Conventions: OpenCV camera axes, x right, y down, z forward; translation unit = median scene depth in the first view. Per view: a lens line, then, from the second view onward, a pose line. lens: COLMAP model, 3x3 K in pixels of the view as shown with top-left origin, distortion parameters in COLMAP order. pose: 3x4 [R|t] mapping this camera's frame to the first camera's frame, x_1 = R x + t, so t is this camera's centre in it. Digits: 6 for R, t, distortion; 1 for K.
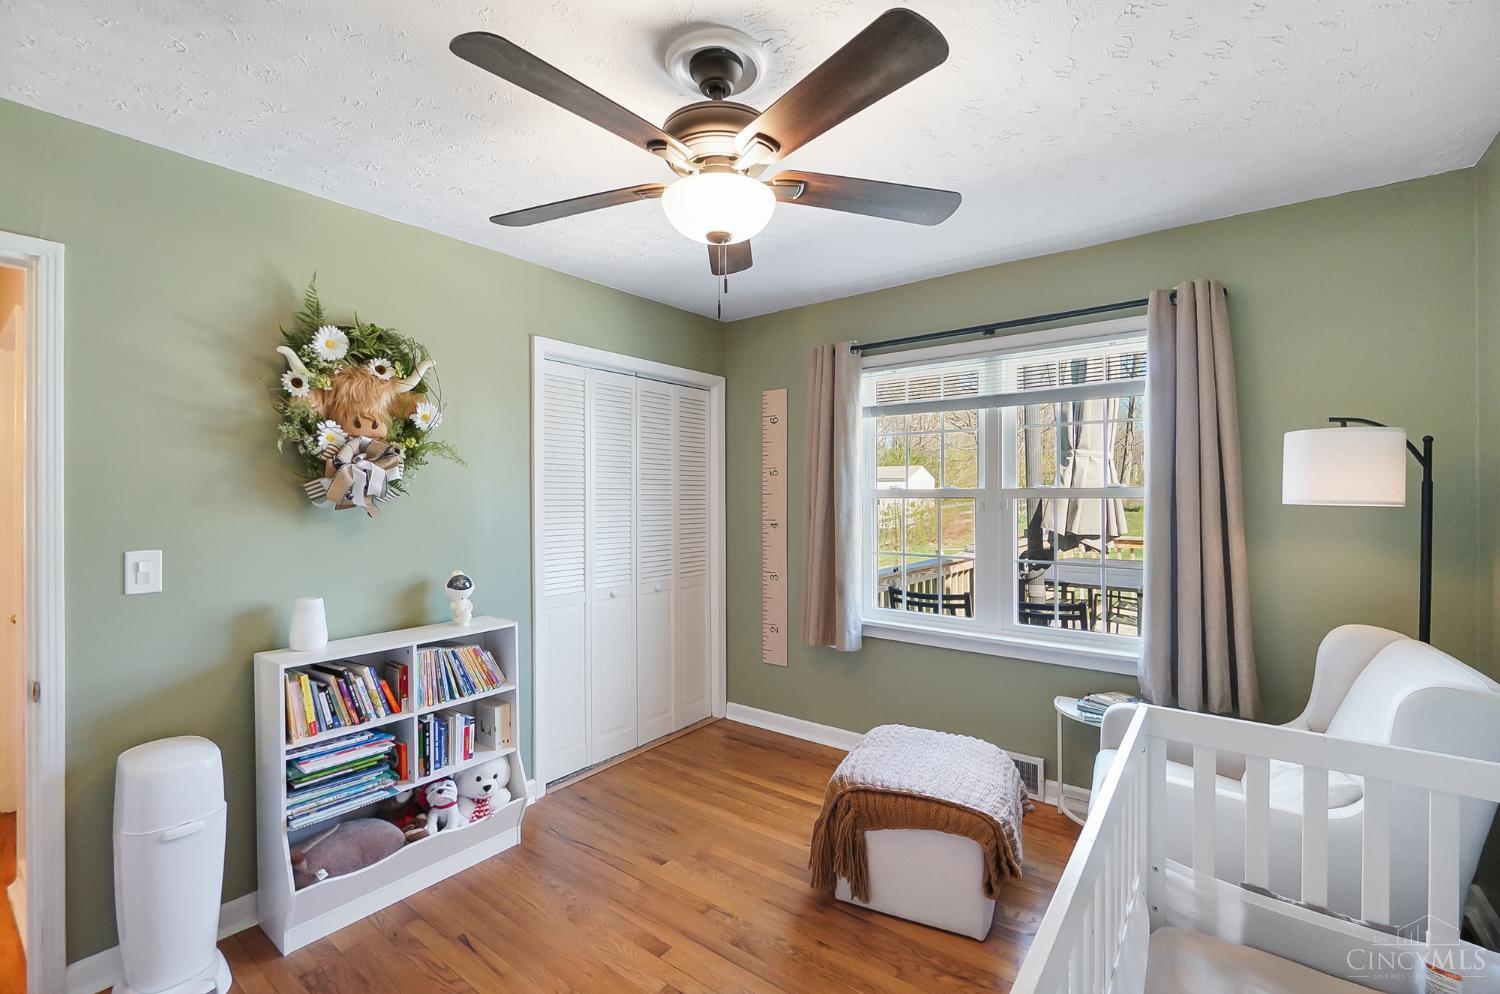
lens RADIAL K [[650.5, 0, 746.8], [0, 650.5, 496.7], [0, 0, 1]] dist [-0.004805, -0.000303]
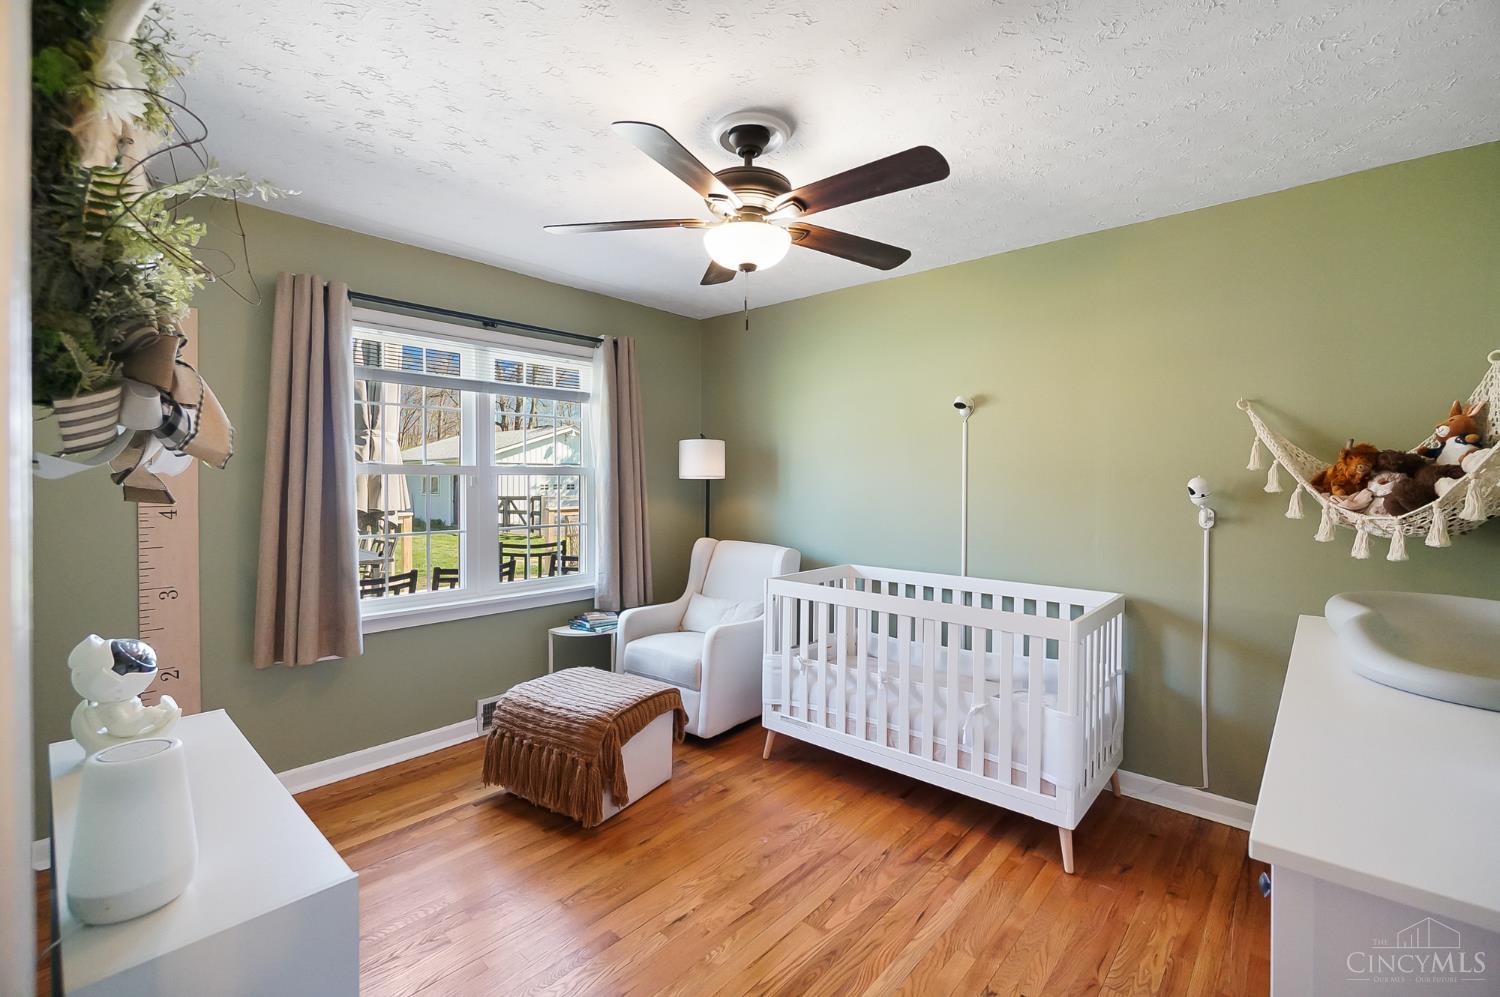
lens RADIAL K [[650.5, 0, 748.6], [0, 650.5, 489.4], [0, 0, 1]] dist [-0.004805, -0.000303]
pose [[0.082448, -0.013709, 0.996501, -0.665817], [-0.001682, 0.999902, 0.013895, 0.011000], [-0.996594, -0.002822, 0.082417, 0.443859]]
